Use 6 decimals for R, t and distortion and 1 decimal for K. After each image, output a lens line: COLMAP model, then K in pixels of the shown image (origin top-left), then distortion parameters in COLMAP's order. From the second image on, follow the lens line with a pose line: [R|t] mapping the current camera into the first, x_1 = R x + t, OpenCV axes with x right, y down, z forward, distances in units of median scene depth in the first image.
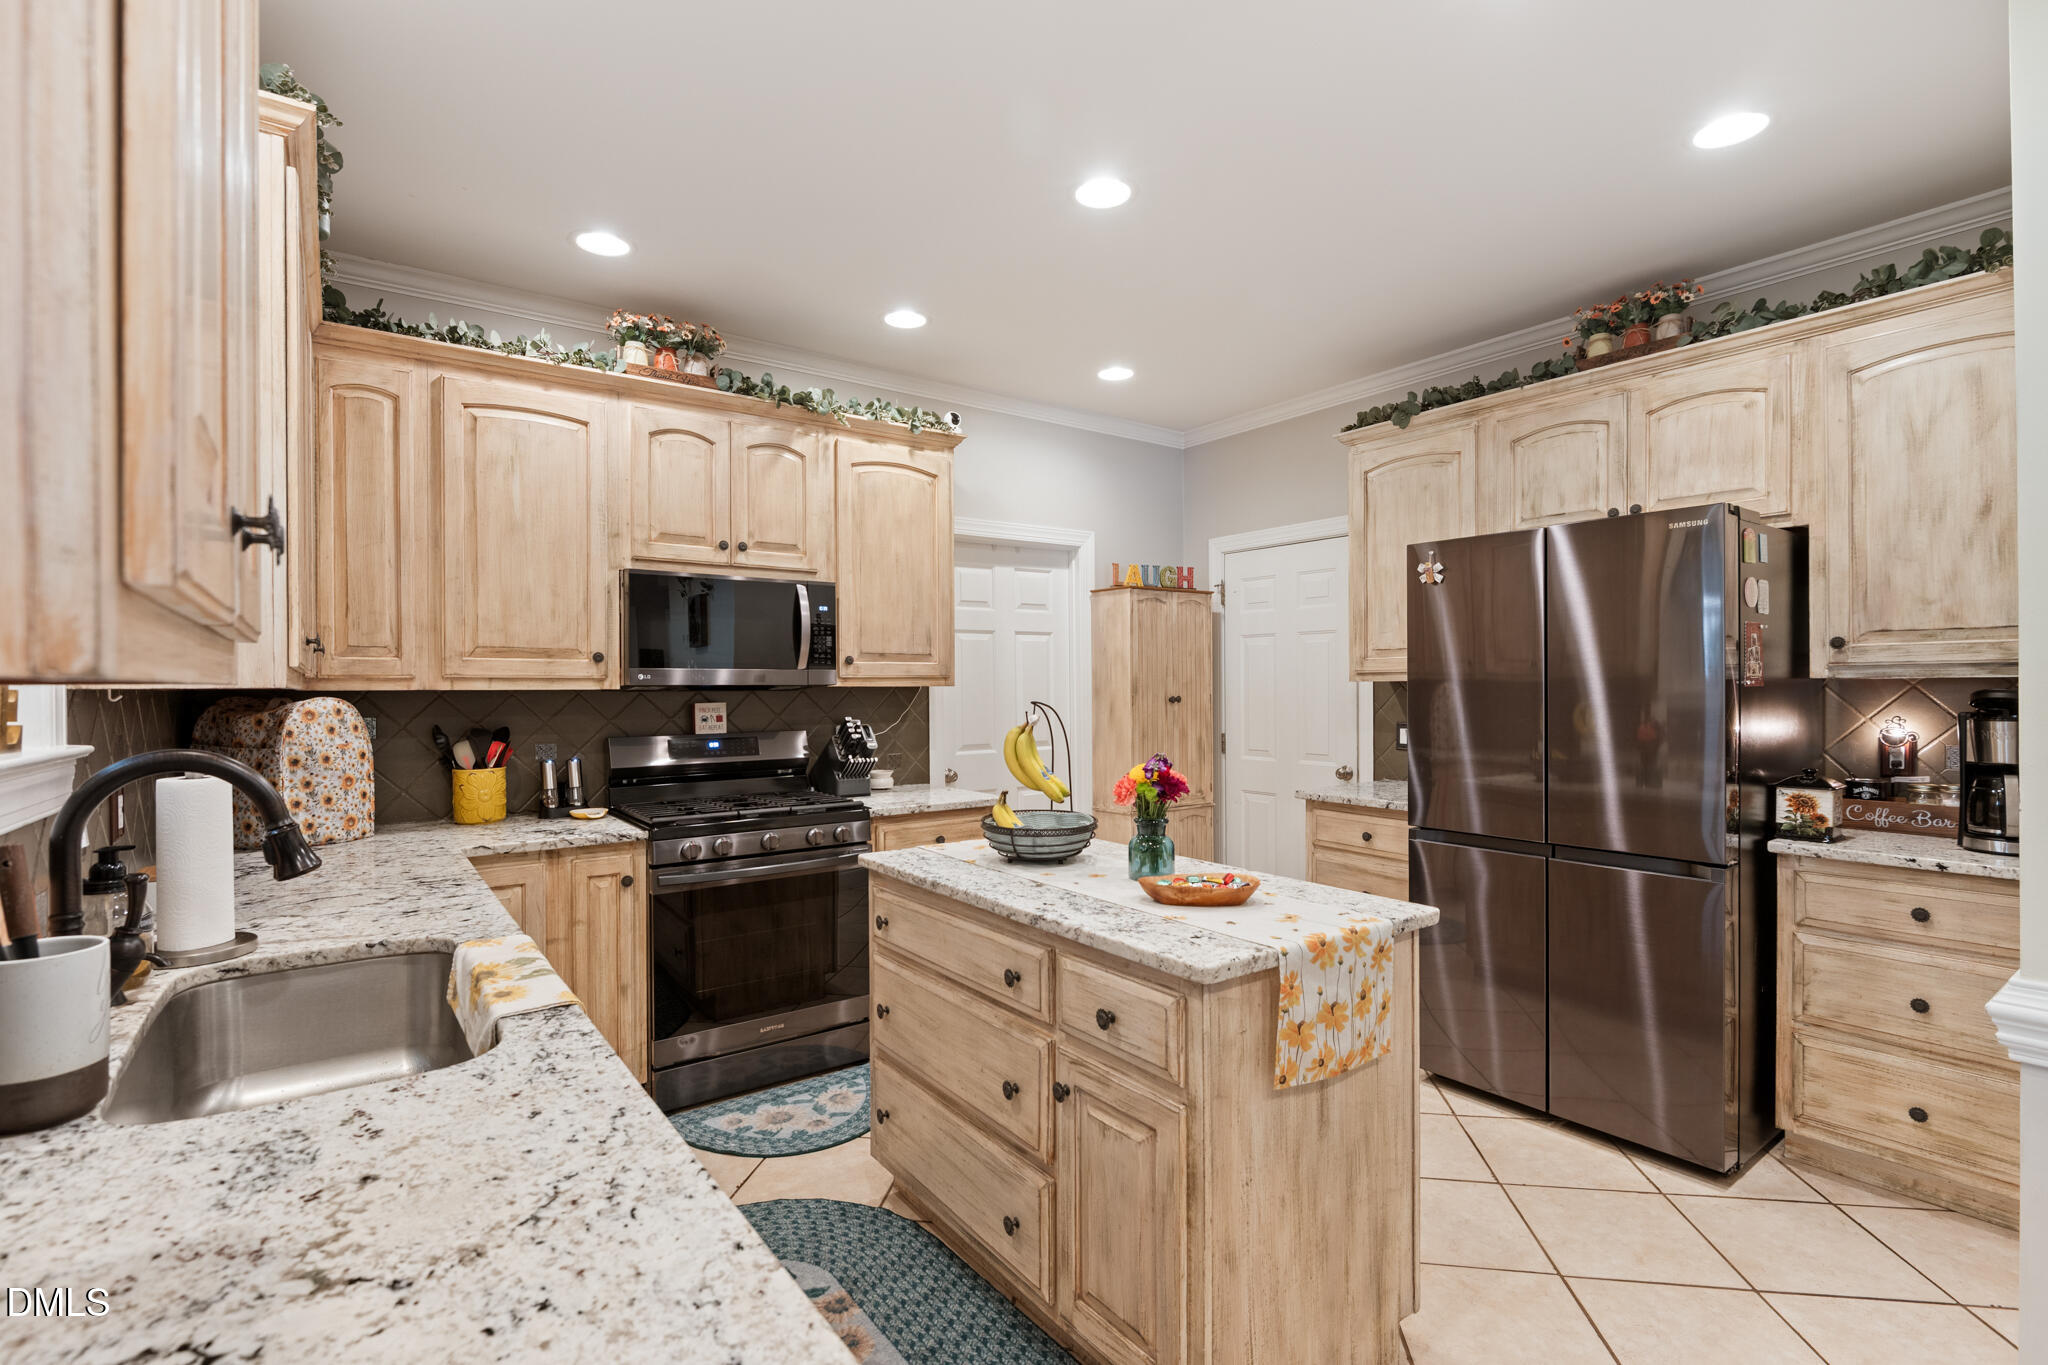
lens RADIAL K [[940.7, 0, 1020.9], [0, 940.7, 691.2], [0, 0, 1]] dist [0.003622, -0.004893]
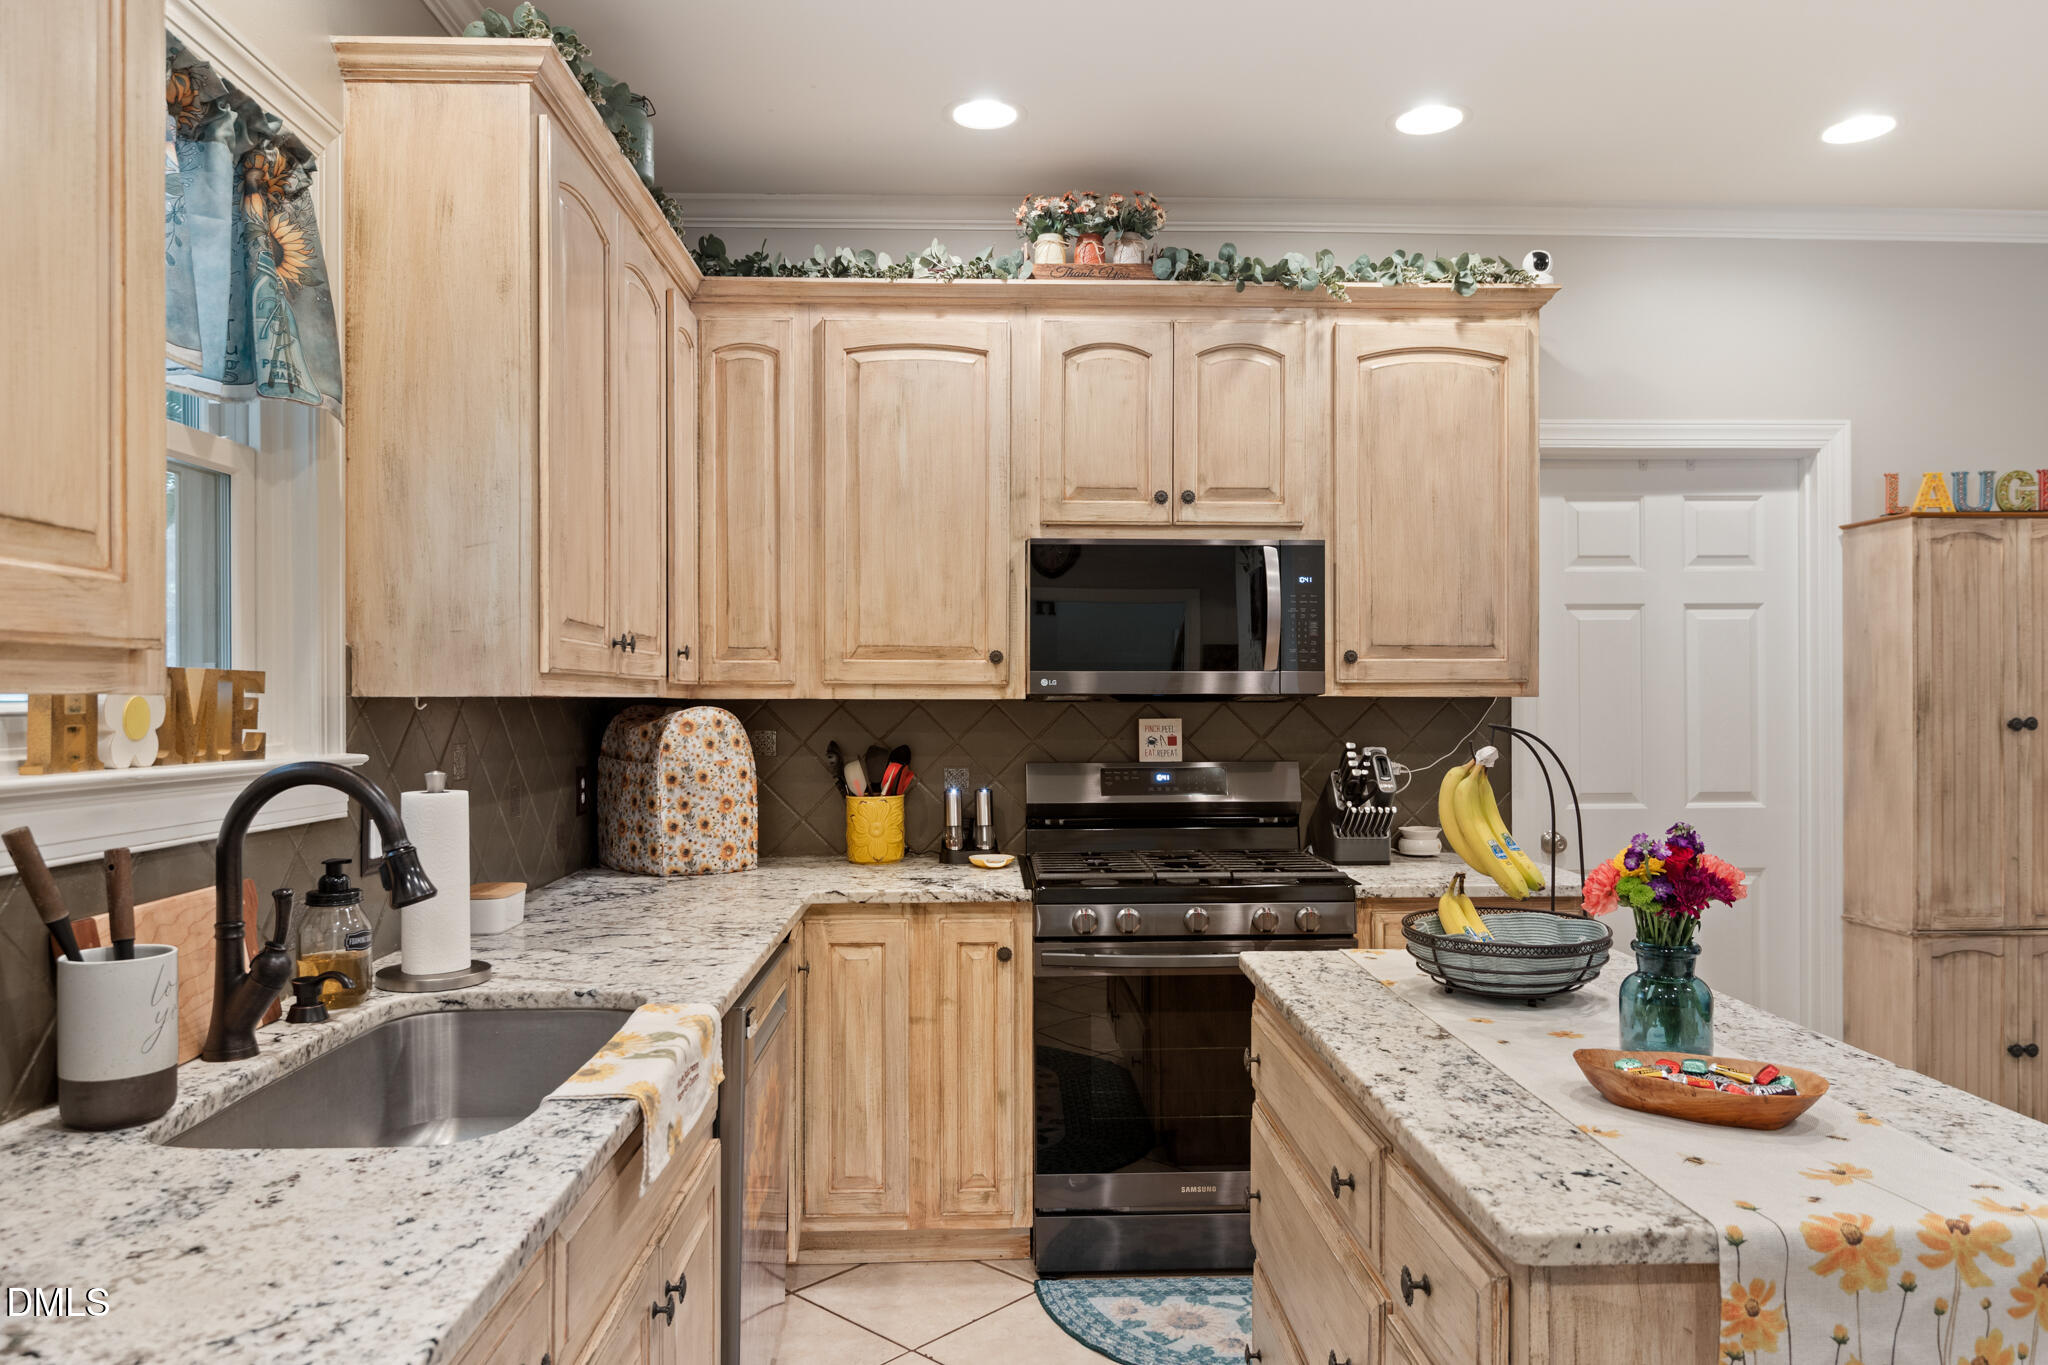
lens RADIAL K [[1356.5, 0, 1029.3], [0, 1356.5, 703.3], [0, 0, 1]] dist [0.003634, -0.006860]
pose [[0.833493, 0.007127, -0.552484, 0.193843], [-0.006416, 0.999974, 0.003221, -0.002438], [0.552492, 0.000860, 0.833517, 0.105607]]
